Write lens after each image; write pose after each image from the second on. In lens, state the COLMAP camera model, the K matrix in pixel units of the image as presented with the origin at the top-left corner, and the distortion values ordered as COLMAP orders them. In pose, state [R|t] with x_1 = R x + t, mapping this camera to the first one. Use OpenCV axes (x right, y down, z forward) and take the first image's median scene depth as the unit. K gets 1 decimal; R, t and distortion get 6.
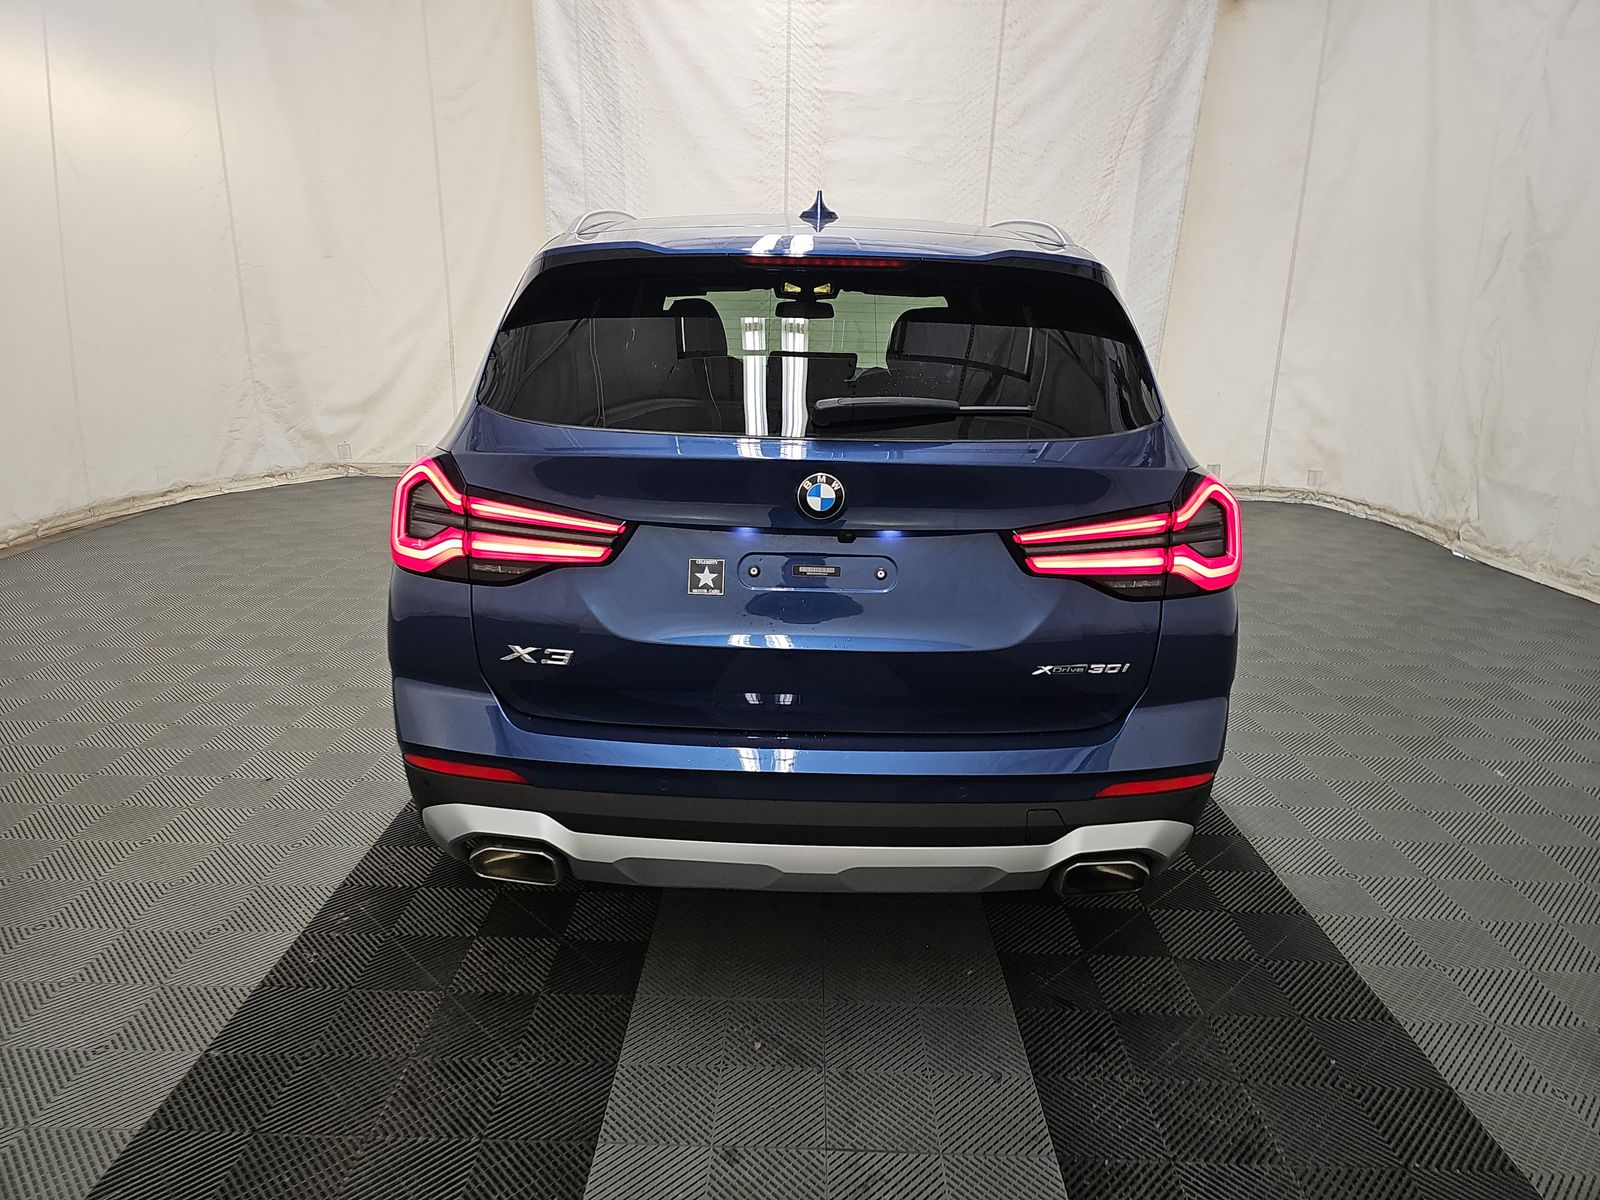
lens RADIAL K [[1058.5, 0, 800.0], [0, 1058.5, 600.0], [0, 0, 1]] dist [0.021821, -0.030202]
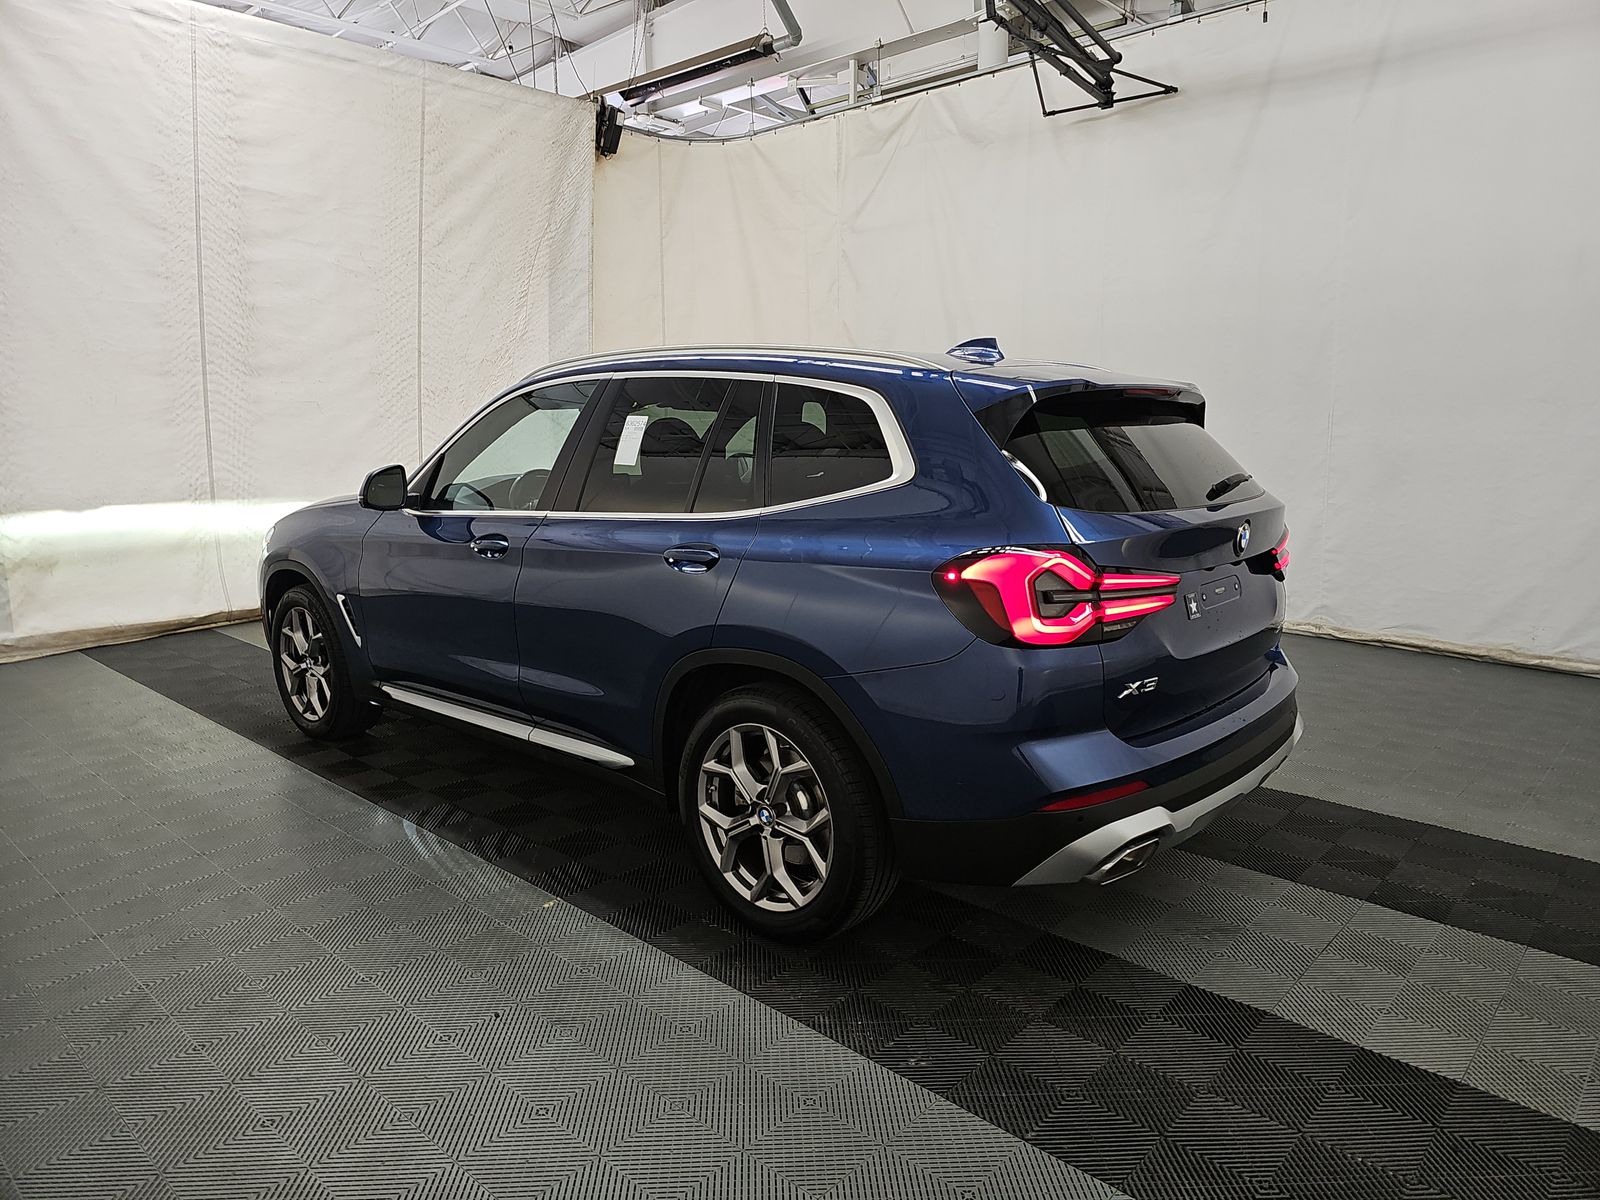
lens RADIAL K [[1024.0, 0, 826.6], [0, 1024.0, 601.4], [0, 0, 1]] dist [0.000654, -0.021938]
pose [[0.652559, -0.152201, 0.742295, -0.355582], [0.213509, 0.976860, 0.012599, -0.037315], [-0.727036, 0.150266, 0.669955, 0.106188]]
